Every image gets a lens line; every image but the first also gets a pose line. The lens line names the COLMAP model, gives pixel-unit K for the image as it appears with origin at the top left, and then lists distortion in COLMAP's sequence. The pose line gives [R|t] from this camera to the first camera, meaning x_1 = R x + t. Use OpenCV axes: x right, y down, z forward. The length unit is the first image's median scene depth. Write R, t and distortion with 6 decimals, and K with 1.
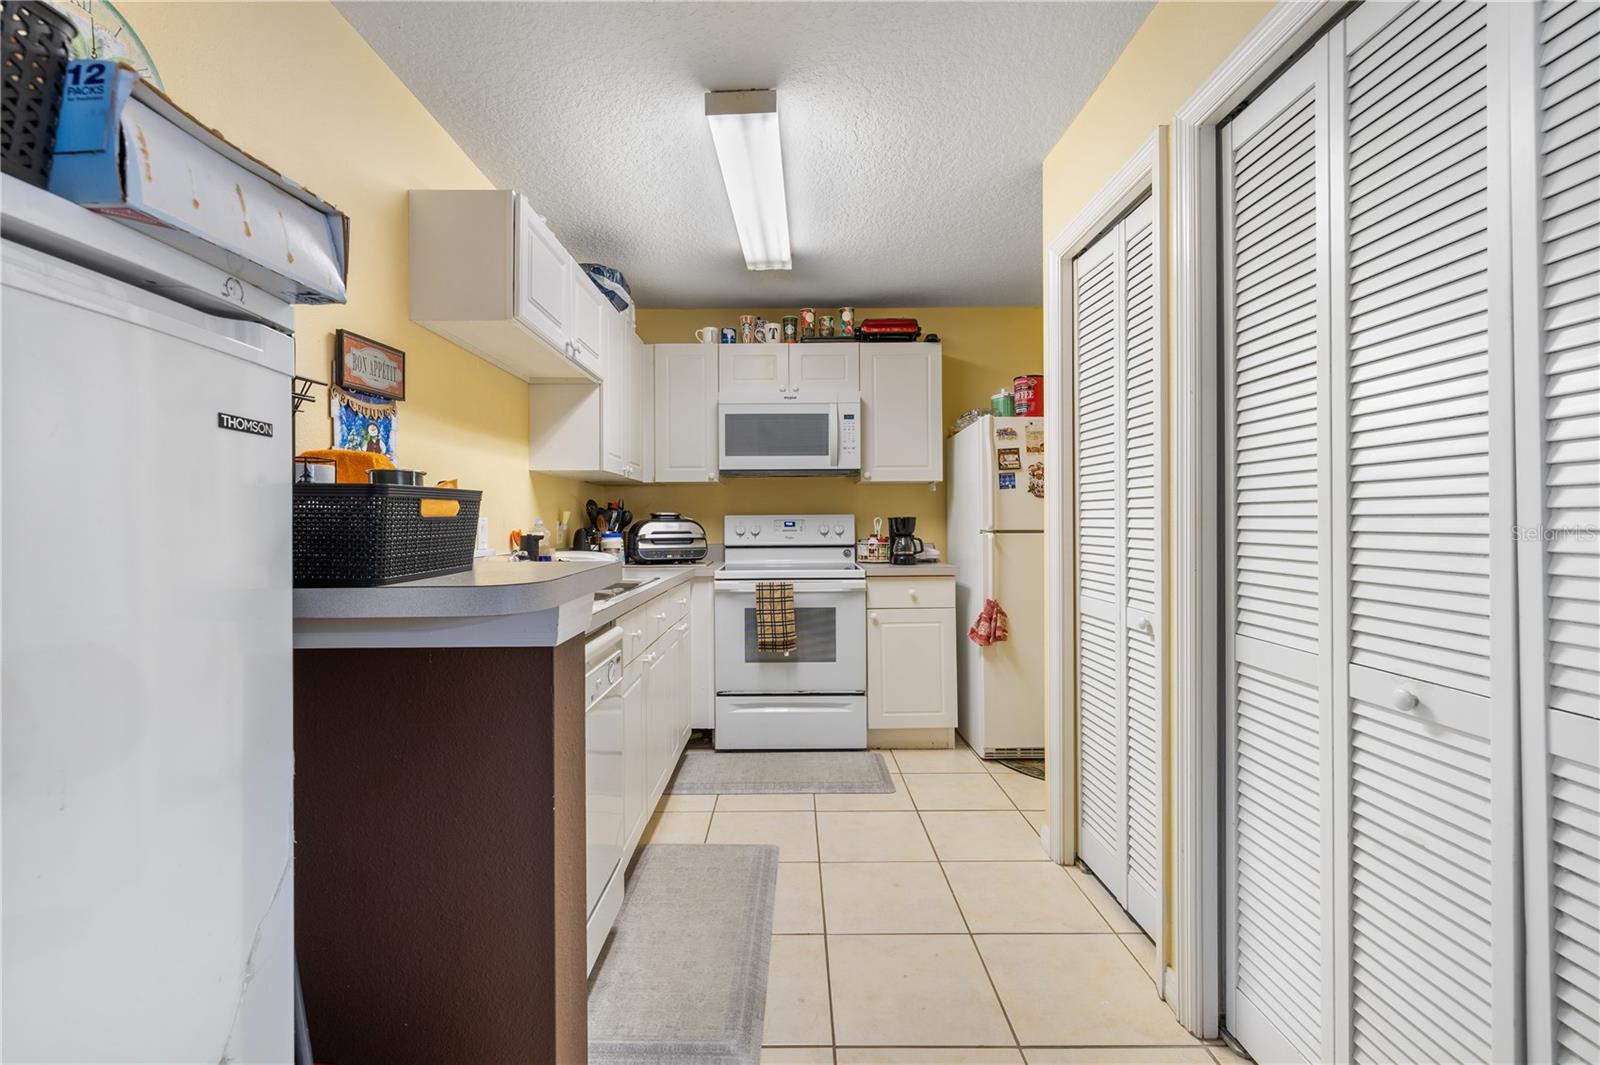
lens RADIAL K [[693.5, 0, 797.5], [0, 693.5, 522.3], [0, 0, 1]] dist [0.000301, 0.000022]
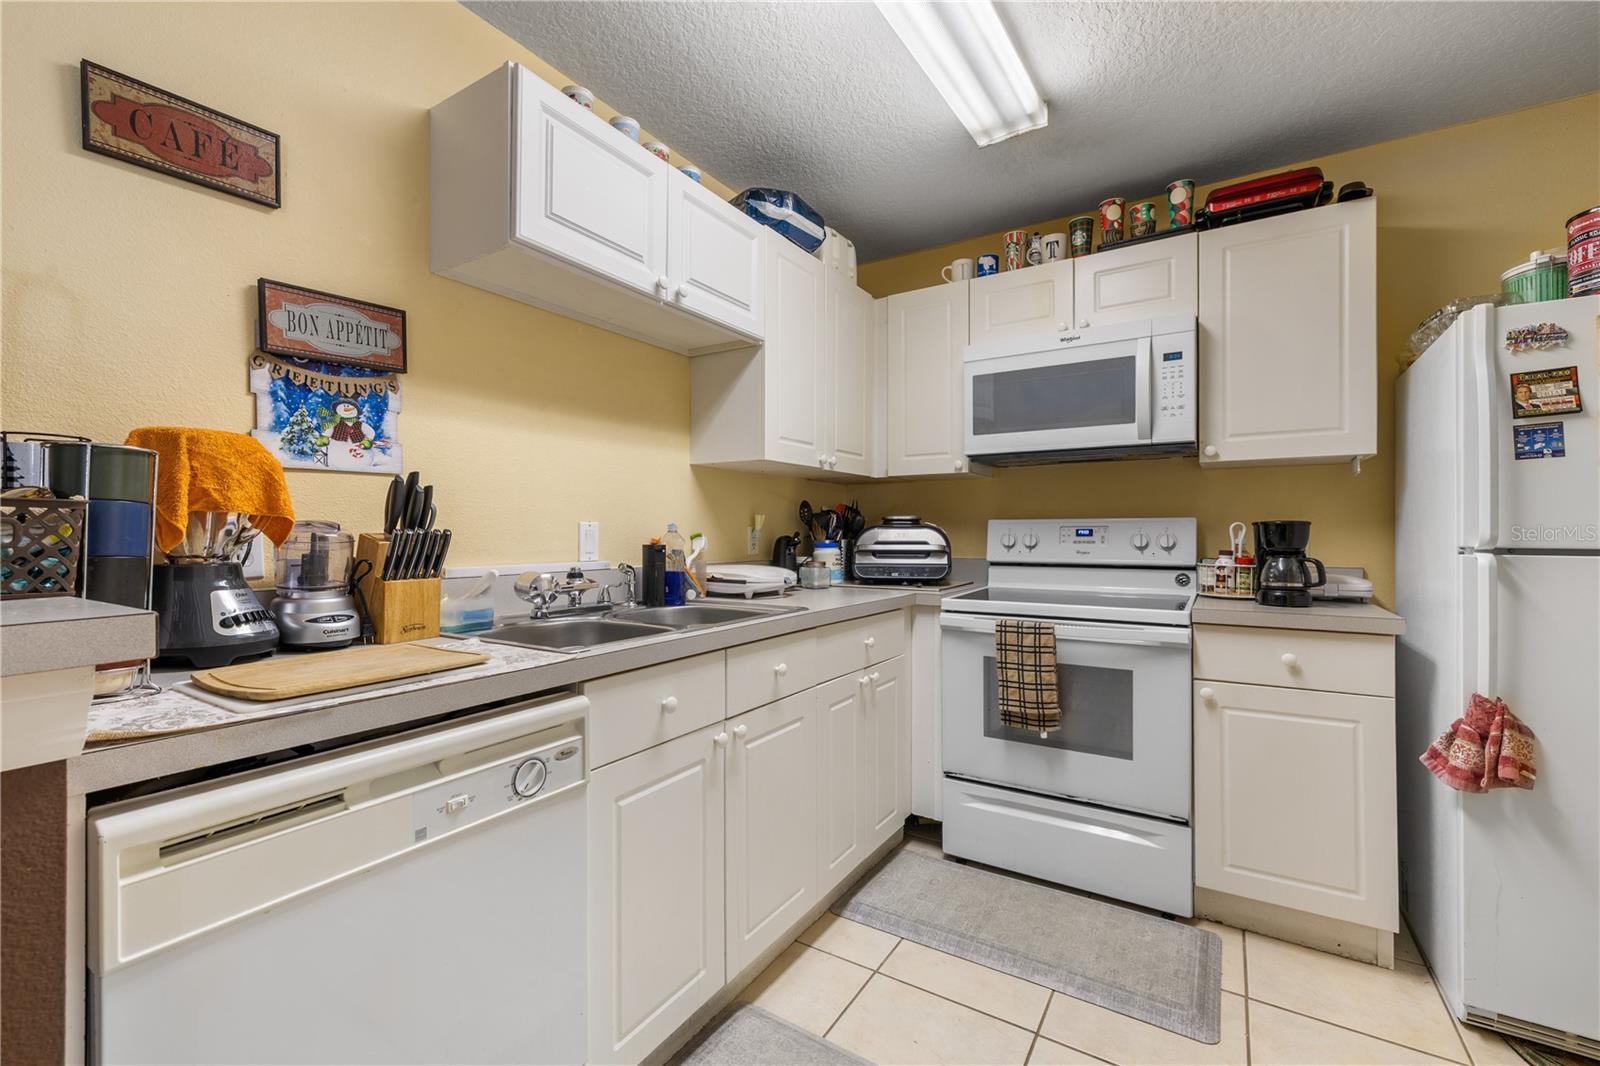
lens RADIAL K [[679.5, 0, 800.0], [0, 679.5, 533.0], [0, 0, 1]] dist [0.001537, 0.000164]
pose [[0.839362, 0.006983, -0.543529, 0.133157], [-0.003814, 0.999969, 0.006958, -0.000323], [0.543560, -0.003767, 0.839362, 0.345124]]
